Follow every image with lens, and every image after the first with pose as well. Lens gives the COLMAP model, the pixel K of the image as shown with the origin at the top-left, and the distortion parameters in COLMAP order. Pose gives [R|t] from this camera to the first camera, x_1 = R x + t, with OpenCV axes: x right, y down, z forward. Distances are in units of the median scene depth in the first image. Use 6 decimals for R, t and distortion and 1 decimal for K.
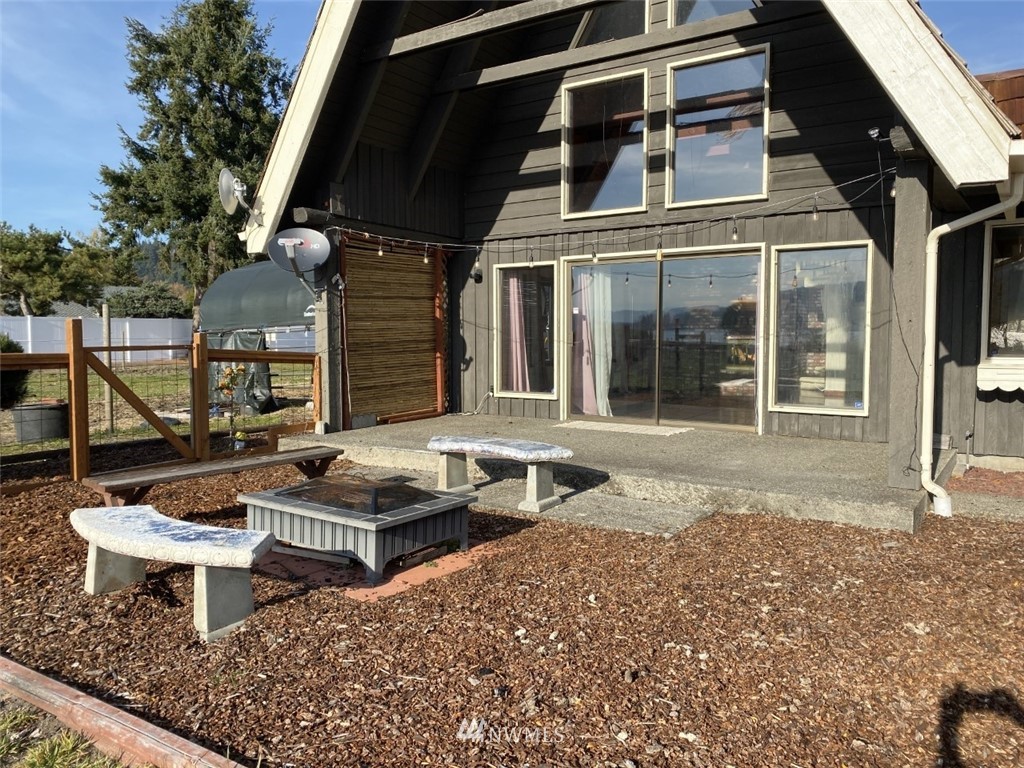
lens RADIAL K [[788.7, 0, 513.8], [0, 788.7, 384.0], [0, 0, 1]] dist [0.009458, -0.000093]
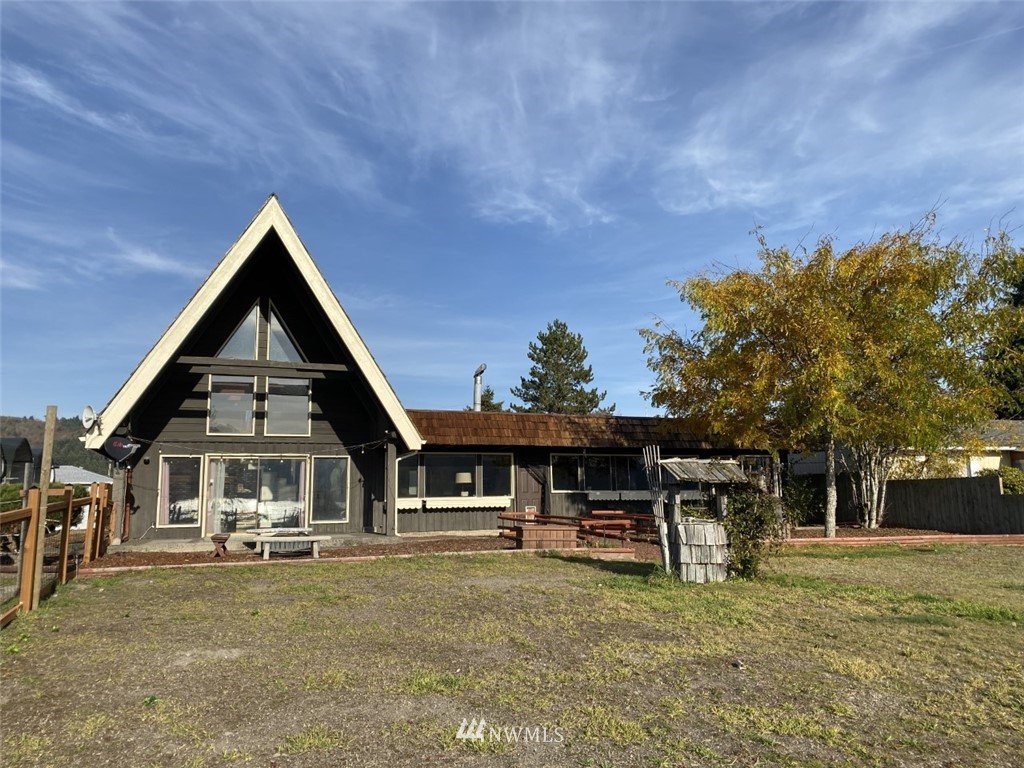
lens RADIAL K [[788.7, 0, 512.0], [0, 788.7, 382.7], [0, 0, 1]] dist [0.009458, -0.000093]
pose [[0.574109, 0.111553, 0.811144, -1.250757], [0.064846, 0.981369, -0.180860, 0.083174], [-0.816207, 0.156433, 0.556179, -0.859506]]
